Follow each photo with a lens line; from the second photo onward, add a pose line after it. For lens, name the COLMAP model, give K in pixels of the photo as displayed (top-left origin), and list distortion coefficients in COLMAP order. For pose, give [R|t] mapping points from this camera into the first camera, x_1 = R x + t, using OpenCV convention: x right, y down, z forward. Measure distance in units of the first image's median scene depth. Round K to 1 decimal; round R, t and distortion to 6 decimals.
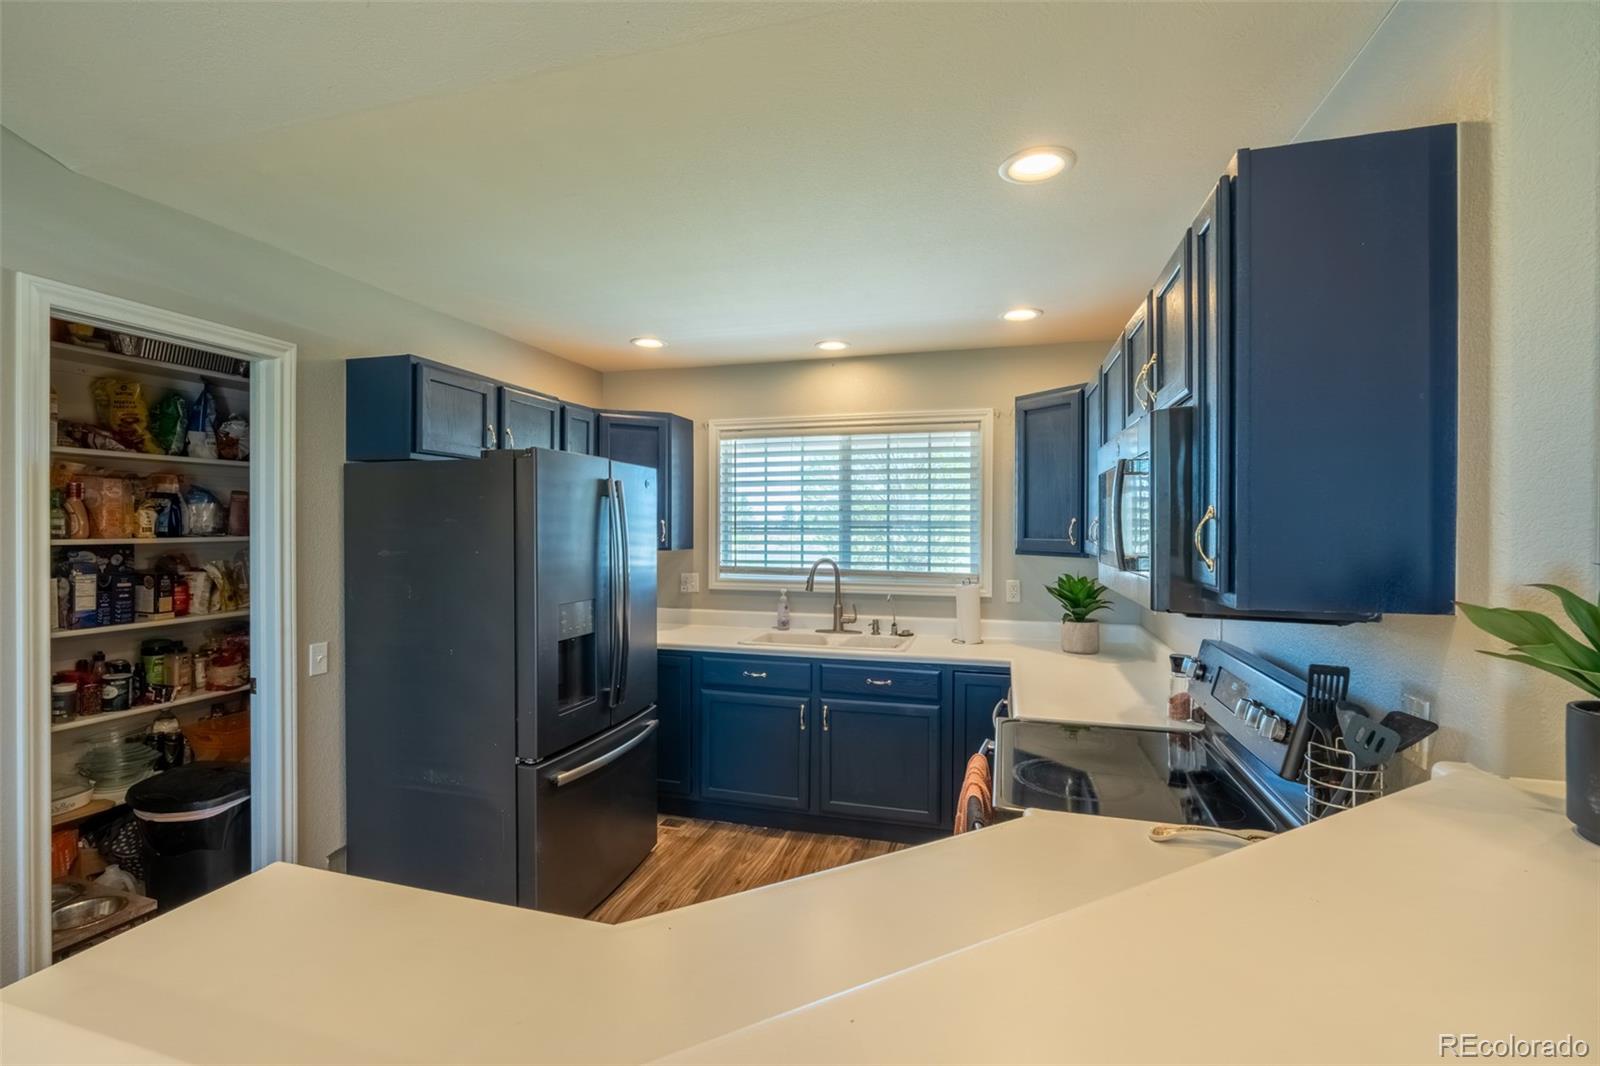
lens RADIAL K [[712.7, 0, 791.3], [0, 712.7, 527.5], [0, 0, 1]] dist [-0.007755, 0.001845]
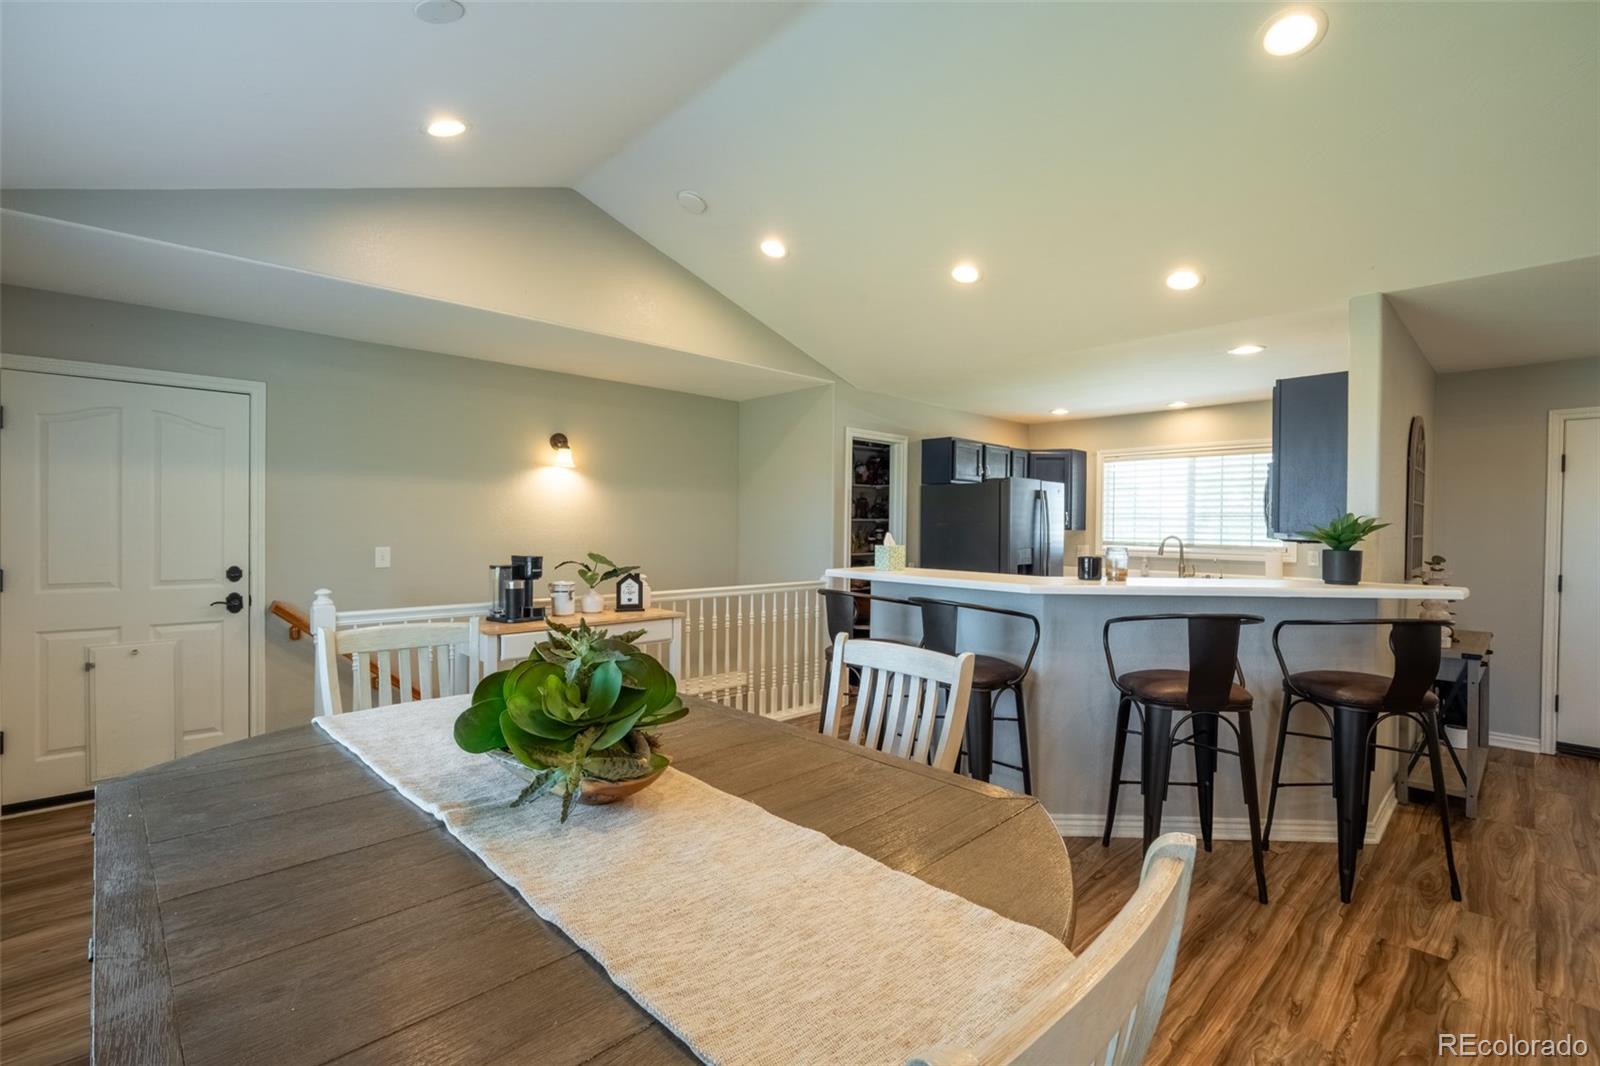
lens RADIAL K [[712.7, 0, 804.3], [0, 712.7, 536.3], [0, 0, 1]] dist [-0.007755, 0.001845]
pose [[0.868257, 0.011757, -0.495976, 0.129289], [-0.009349, 0.999929, 0.007336, 0.042872], [0.496027, -0.001732, 0.868305, -0.851790]]
